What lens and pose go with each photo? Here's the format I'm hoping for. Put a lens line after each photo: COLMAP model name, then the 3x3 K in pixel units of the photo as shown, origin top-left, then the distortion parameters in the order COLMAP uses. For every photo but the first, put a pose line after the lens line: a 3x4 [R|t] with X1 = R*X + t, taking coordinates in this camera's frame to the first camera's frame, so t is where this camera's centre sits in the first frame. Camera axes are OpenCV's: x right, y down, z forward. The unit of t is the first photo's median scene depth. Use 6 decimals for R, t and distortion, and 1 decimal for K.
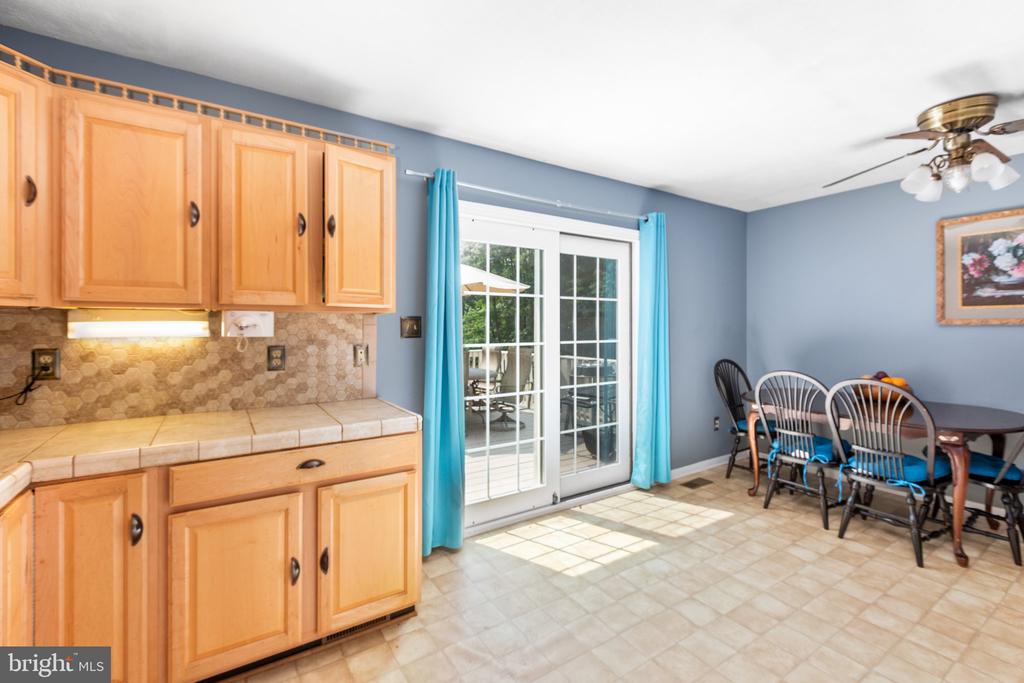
lens RADIAL K [[450.3, 0, 507.6], [0, 450.3, 328.0], [0, 0, 1]] dist [-0.004549, -0.001012]
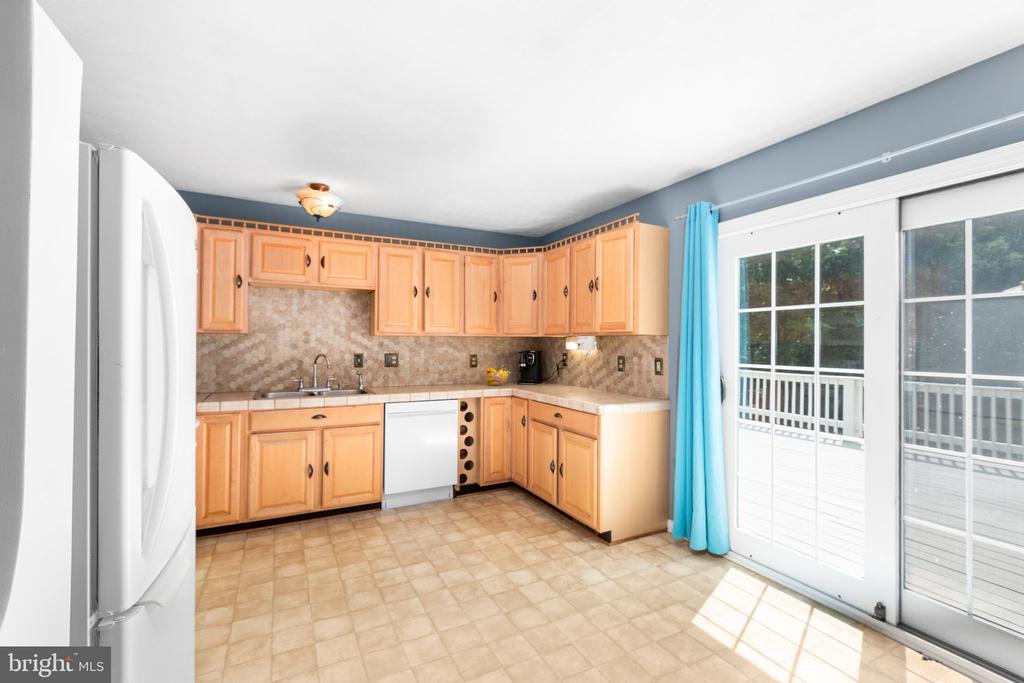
lens RADIAL K [[449.5, 0, 512.0], [0, 449.5, 341.5], [0, 0, 1]] dist [-0.000017, -0.000268]
pose [[-0.097204, -0.005353, -0.995250, 0.873690], [-0.012704, 0.999911, -0.004137, -0.002210], [0.995183, 0.012241, -0.097263, 0.573007]]
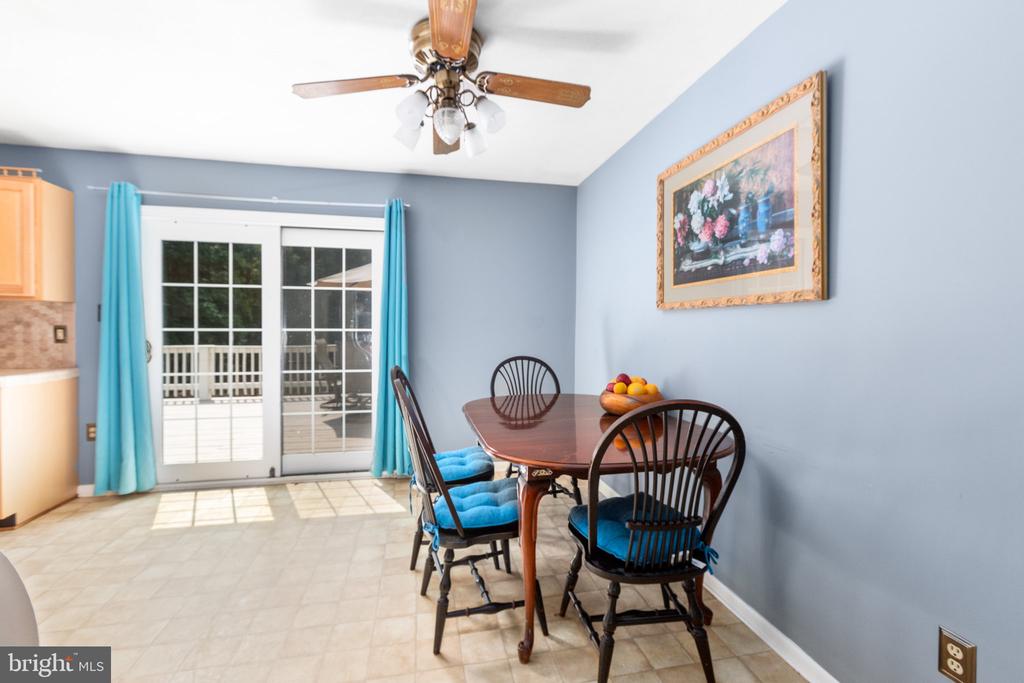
lens RADIAL K [[454.0, 0, 514.9], [0, 454.0, 332.3], [0, 0, 1]] dist [-0.000426, -0.000349]
pose [[0.934075, 0.010003, -0.356936, 1.128120], [-0.007329, 0.999934, 0.008844, 0.028398], [0.357001, -0.005645, 0.934087, 0.203472]]
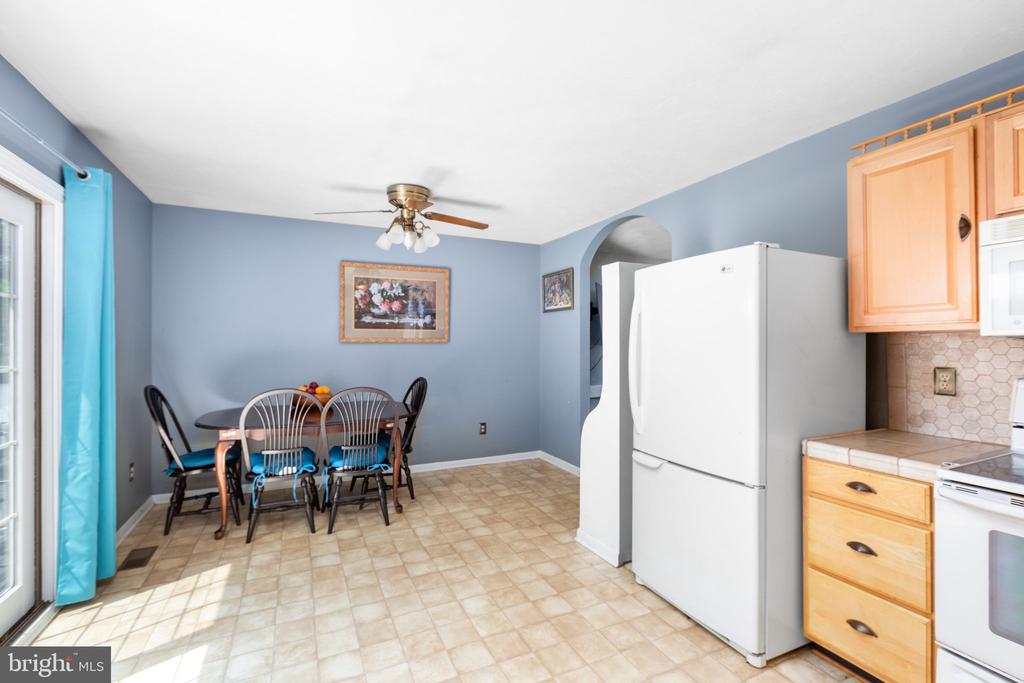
lens RADIAL K [[449.5, 0, 512.0], [0, 449.5, 341.5], [0, 0, 1]] dist [-0.000017, -0.000268]
pose [[0.126037, 0.005201, 0.992012, -0.292490], [0.002330, 0.999982, -0.005539, -0.000883], [-0.992023, 0.003010, 0.126022, 0.389196]]
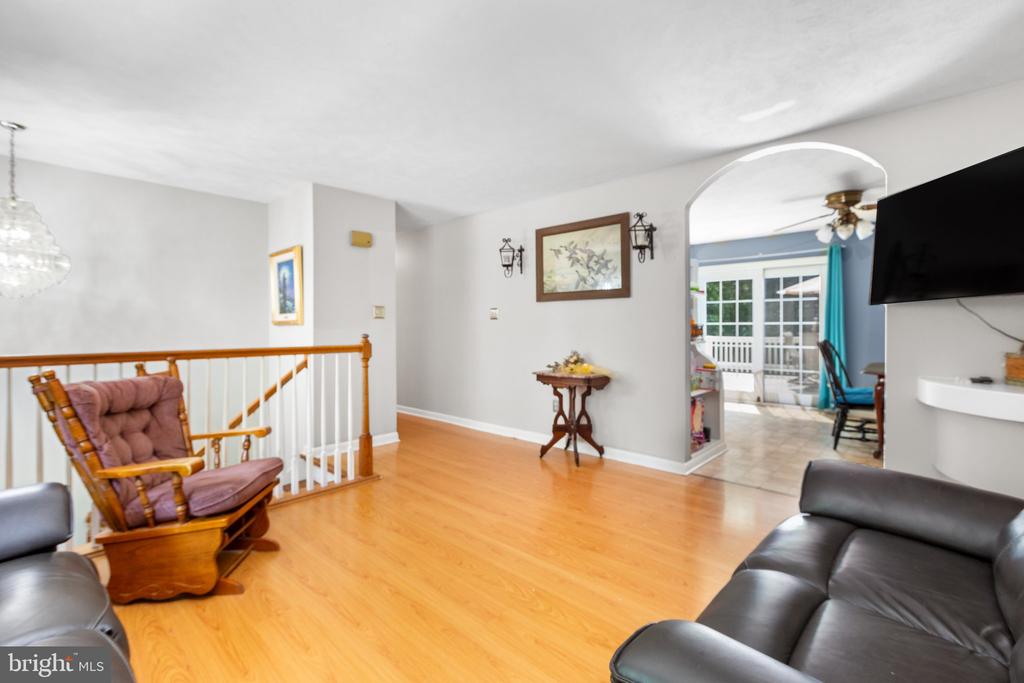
lens RADIAL K [[440.2, 0, 509.7], [0, 440.2, 328.1], [0, 0, 1]] dist [-0.000146, 0.000021]
pose [[0.221173, 0.000724, -0.975234, 1.958964], [-0.003843, 0.999993, -0.000129, 0.066149], [0.975227, 0.003777, 0.221175, -0.594540]]
